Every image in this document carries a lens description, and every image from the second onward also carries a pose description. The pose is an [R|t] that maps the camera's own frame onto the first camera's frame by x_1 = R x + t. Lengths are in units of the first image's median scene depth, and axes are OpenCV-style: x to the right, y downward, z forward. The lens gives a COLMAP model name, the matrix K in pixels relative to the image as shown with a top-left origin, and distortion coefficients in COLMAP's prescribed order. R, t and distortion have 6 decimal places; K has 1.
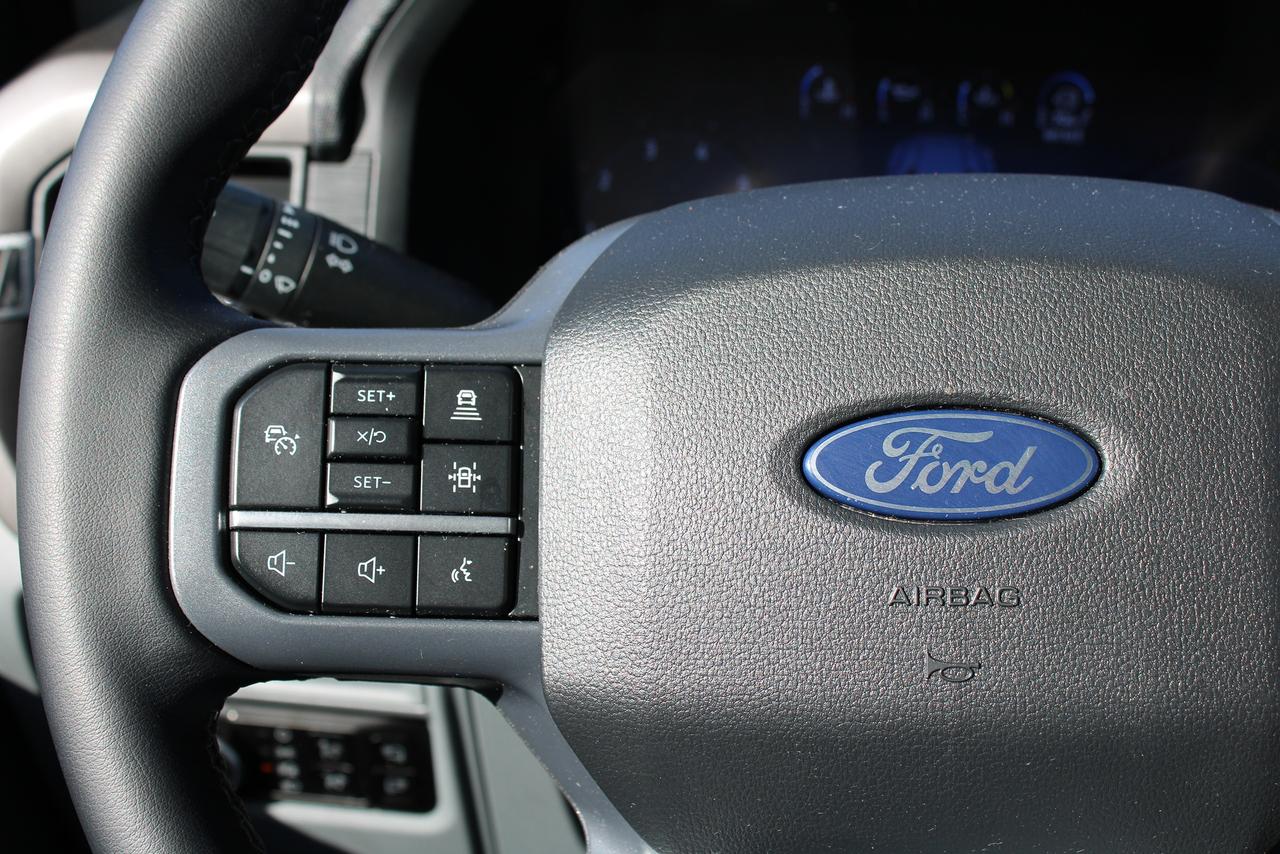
lens RADIAL K [[1827.5, 0, 647.9], [0, 1827.5, 425.9], [0, 0, 1]] dist [-0.038207, 0.000000]
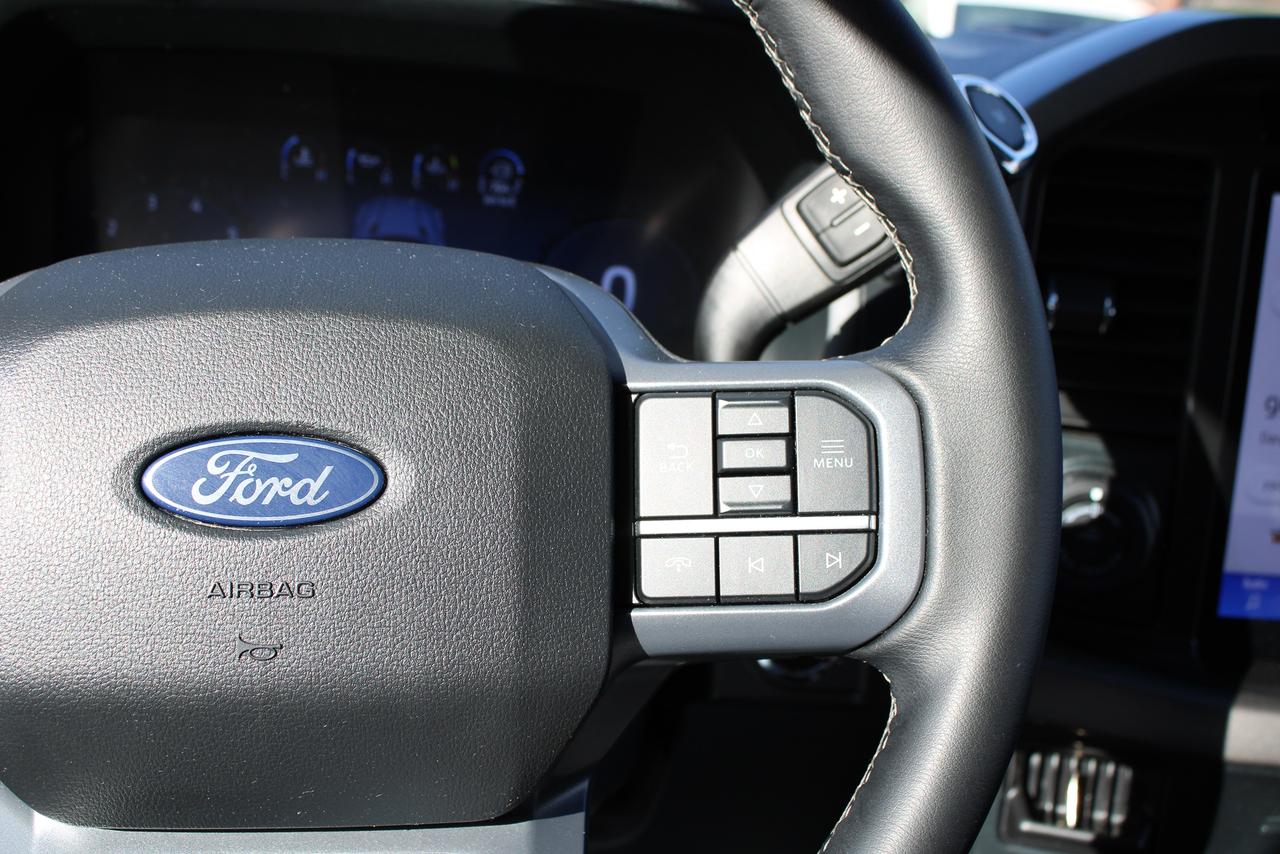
lens RADIAL K [[1580.7, 0, 639.6], [0, 1580.7, 420.4], [0, 0, 1]] dist [-0.073477, 0.000000]
pose [[0.979015, 0.005415, 0.203719, 0.187177], [-0.003988, 0.999965, -0.007414, -0.011552], [-0.203751, 0.006446, 0.979001, -0.070208]]
